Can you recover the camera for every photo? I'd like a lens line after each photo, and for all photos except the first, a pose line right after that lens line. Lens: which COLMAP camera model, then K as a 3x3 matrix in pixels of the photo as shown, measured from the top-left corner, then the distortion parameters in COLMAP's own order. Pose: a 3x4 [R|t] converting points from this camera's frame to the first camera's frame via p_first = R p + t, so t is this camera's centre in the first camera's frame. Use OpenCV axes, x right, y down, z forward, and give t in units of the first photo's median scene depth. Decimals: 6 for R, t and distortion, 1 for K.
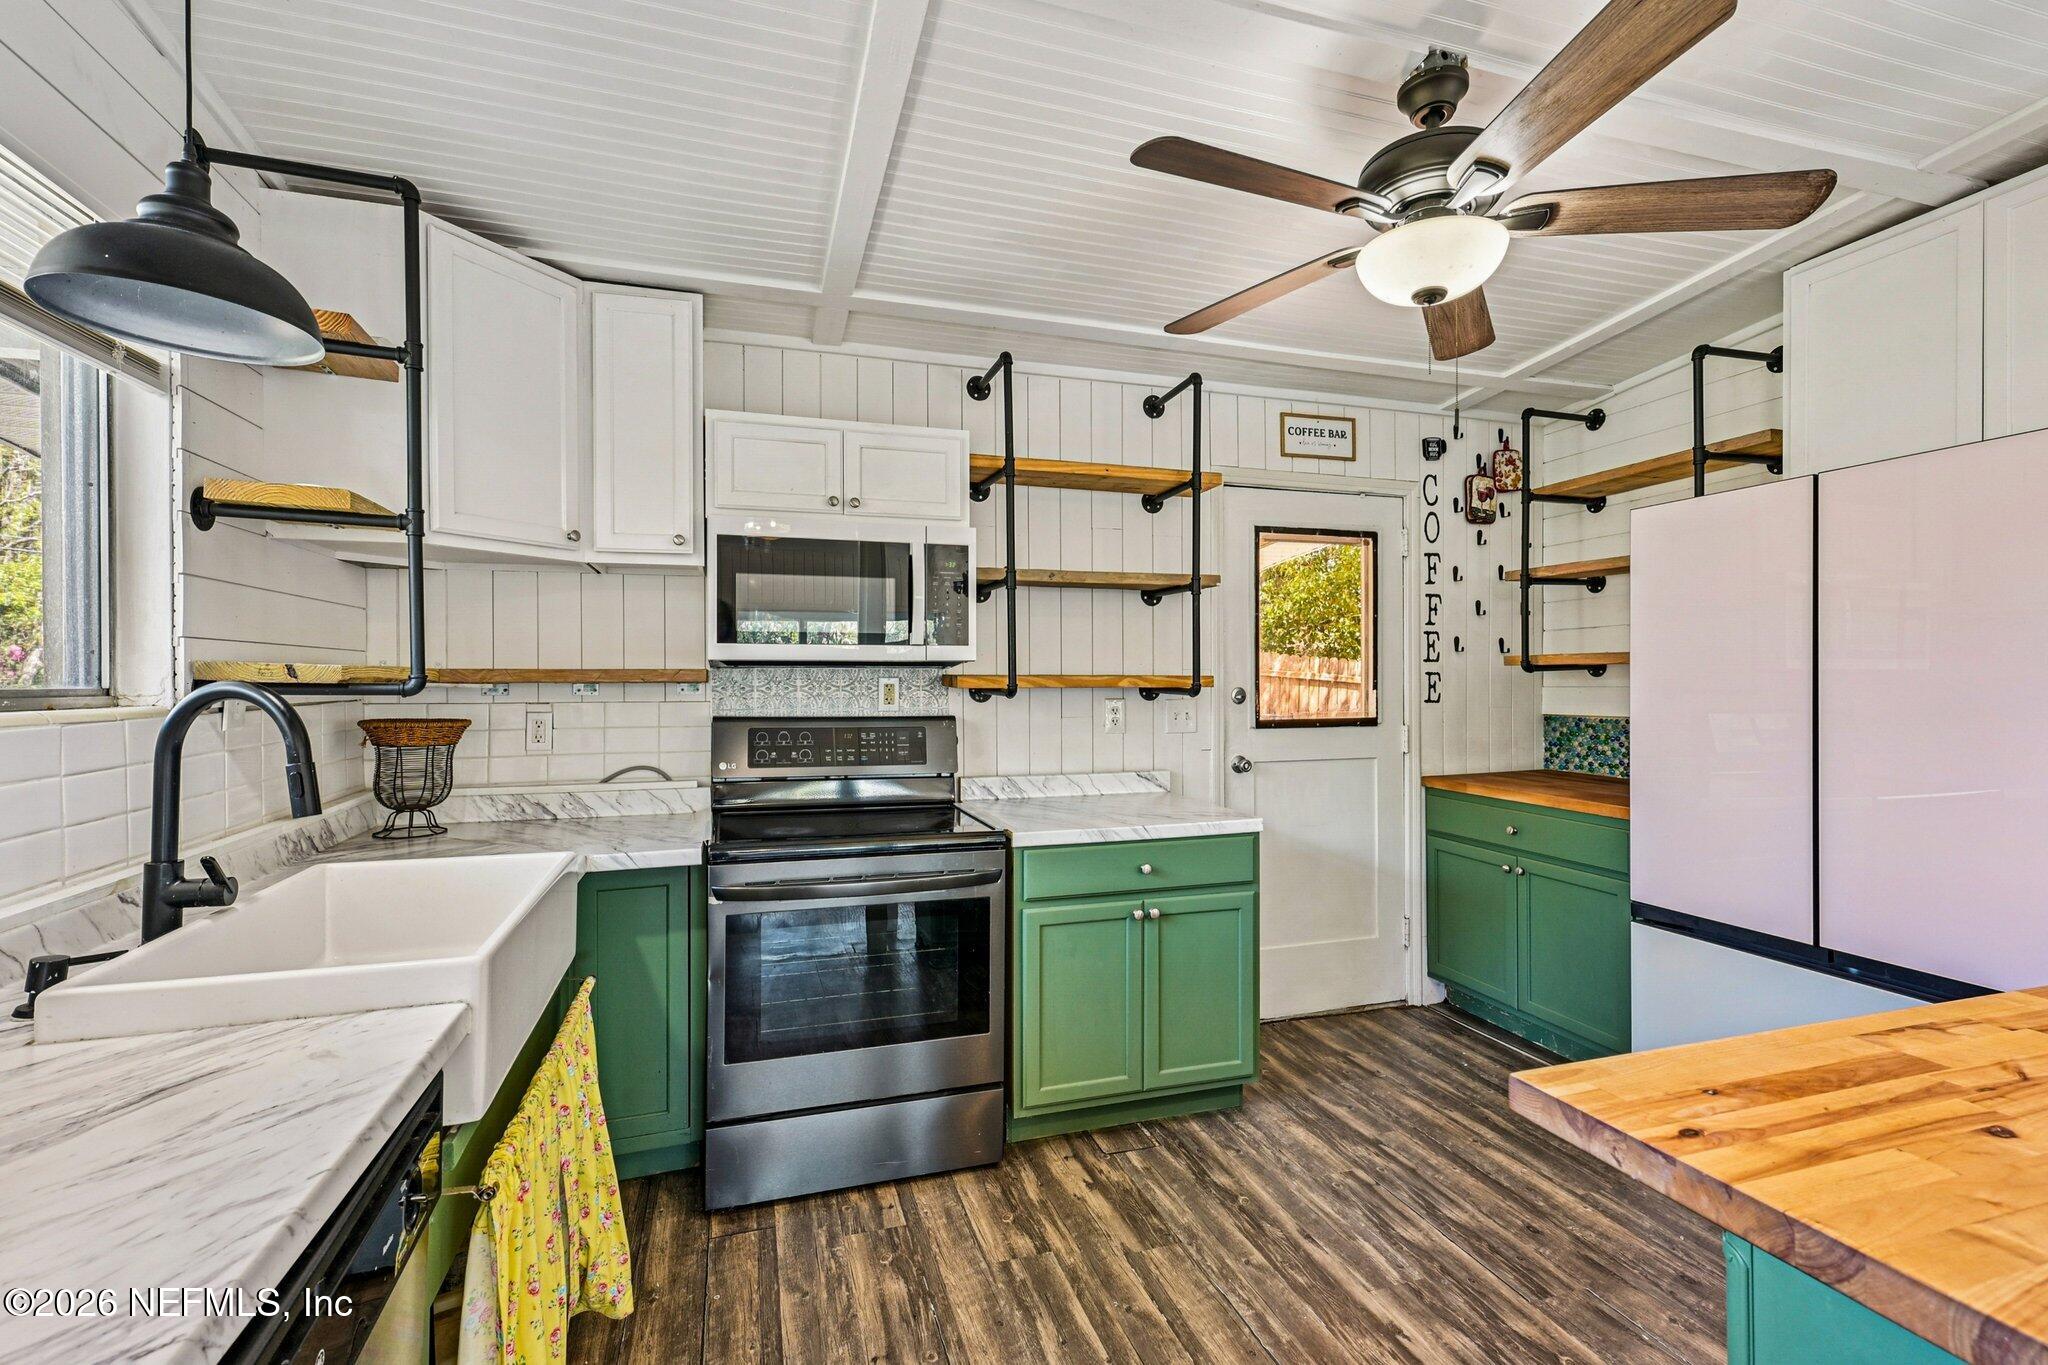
lens RADIAL K [[916.2, 0, 1024.0], [0, 916.2, 682.5], [0, 0, 1]] dist [0.002258, 0.000292]
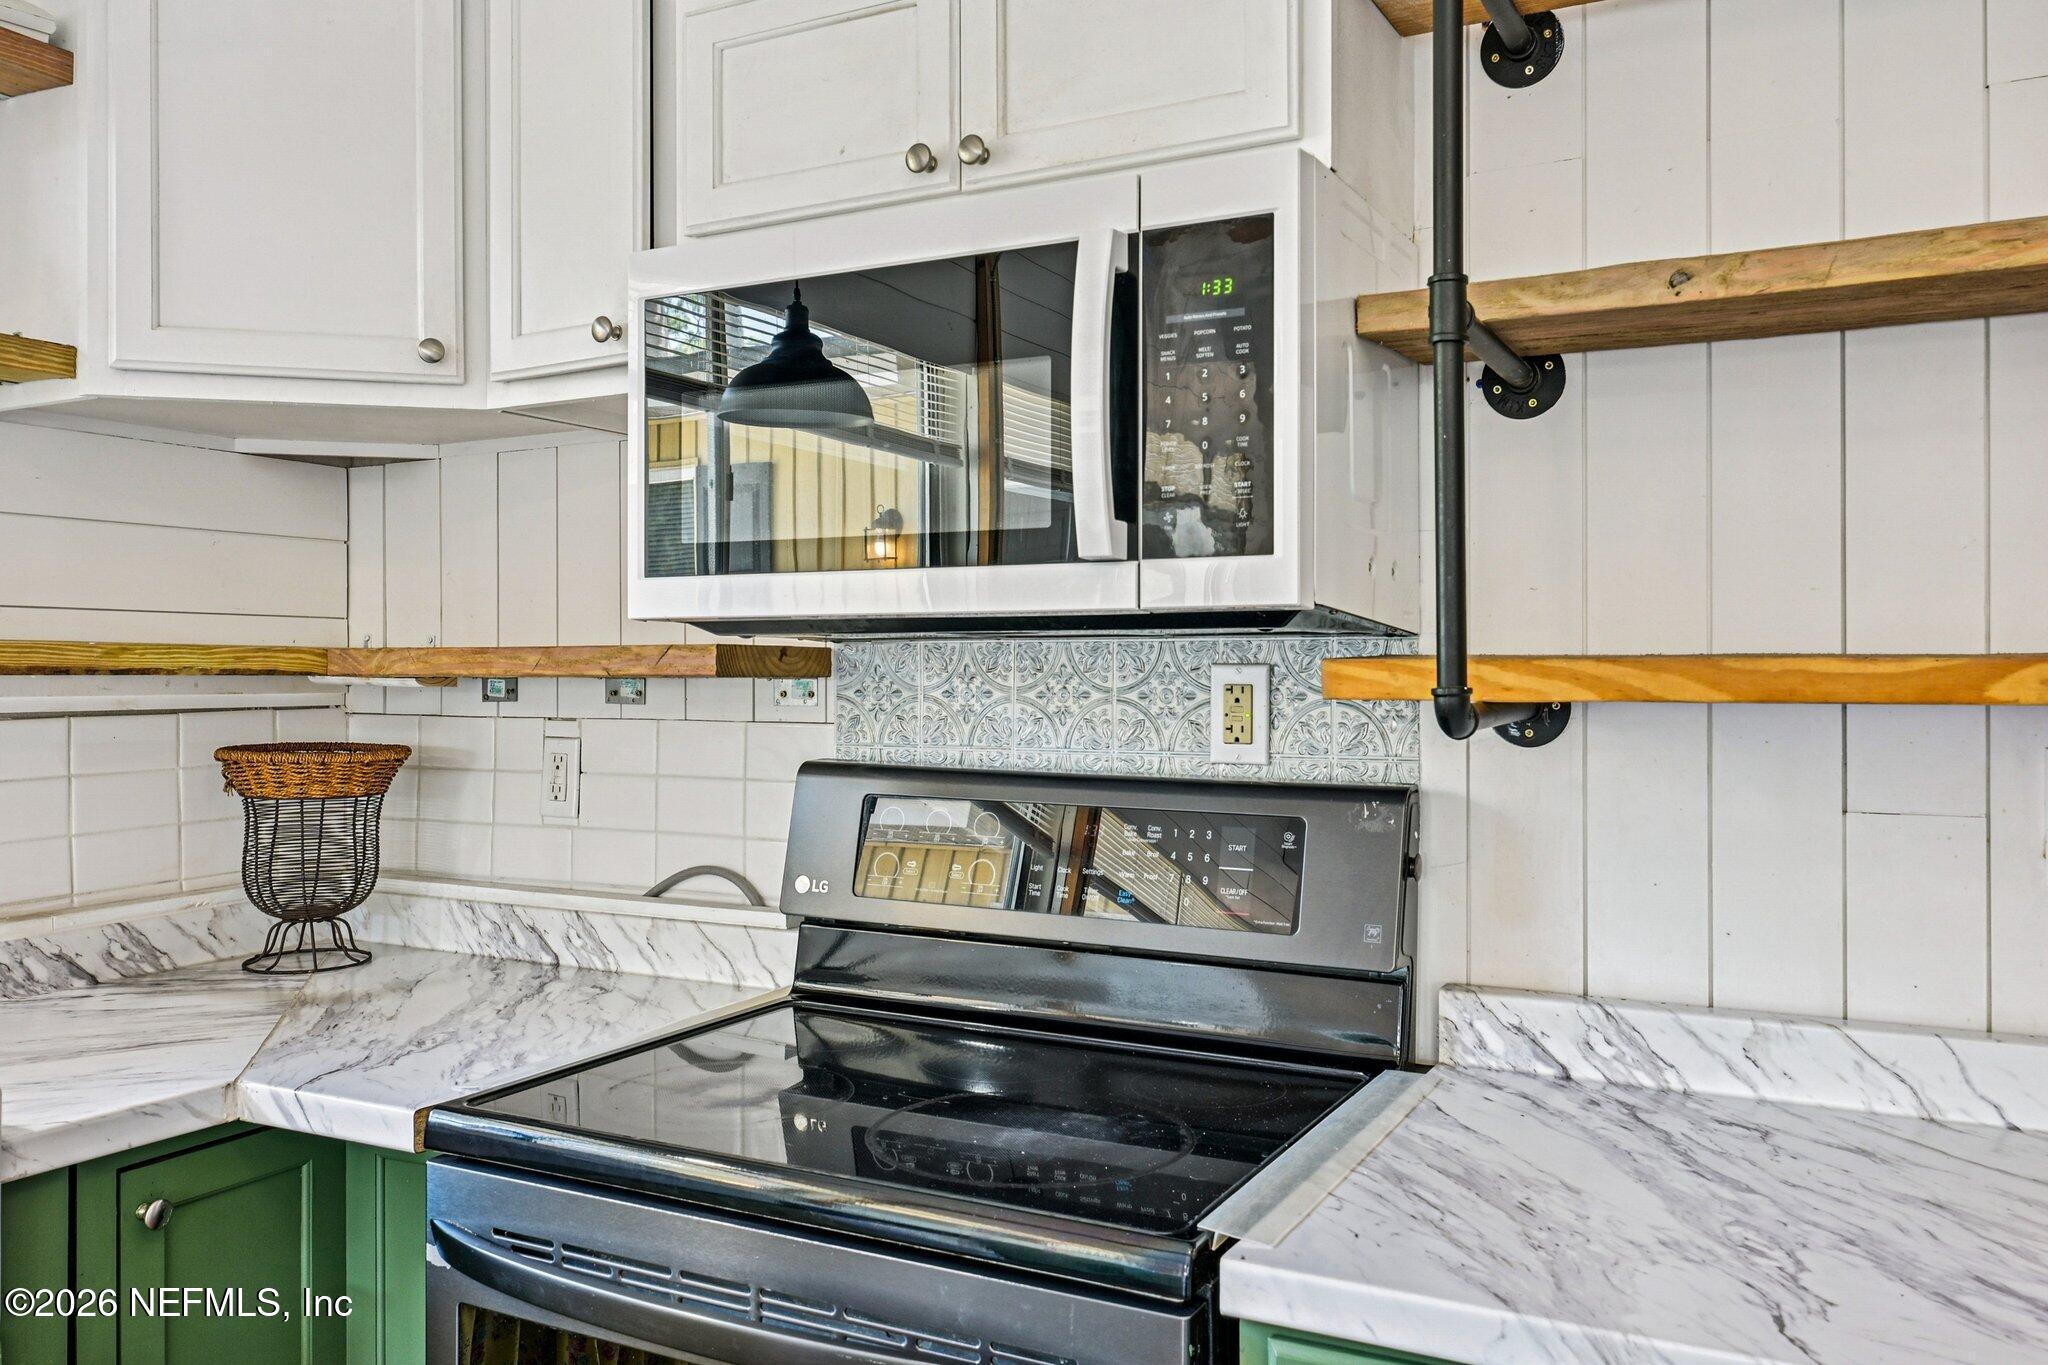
lens RADIAL K [[1634.0, 0, 1024.0], [0, 1634.0, 682.5], [0, 0, 1]] dist [0.000803, -0.002233]
pose [[0.695712, 0.007073, -0.718286, 0.242187], [-0.002715, 0.999970, 0.007218, -0.003289], [0.718315, -0.003072, 0.695711, 0.543237]]
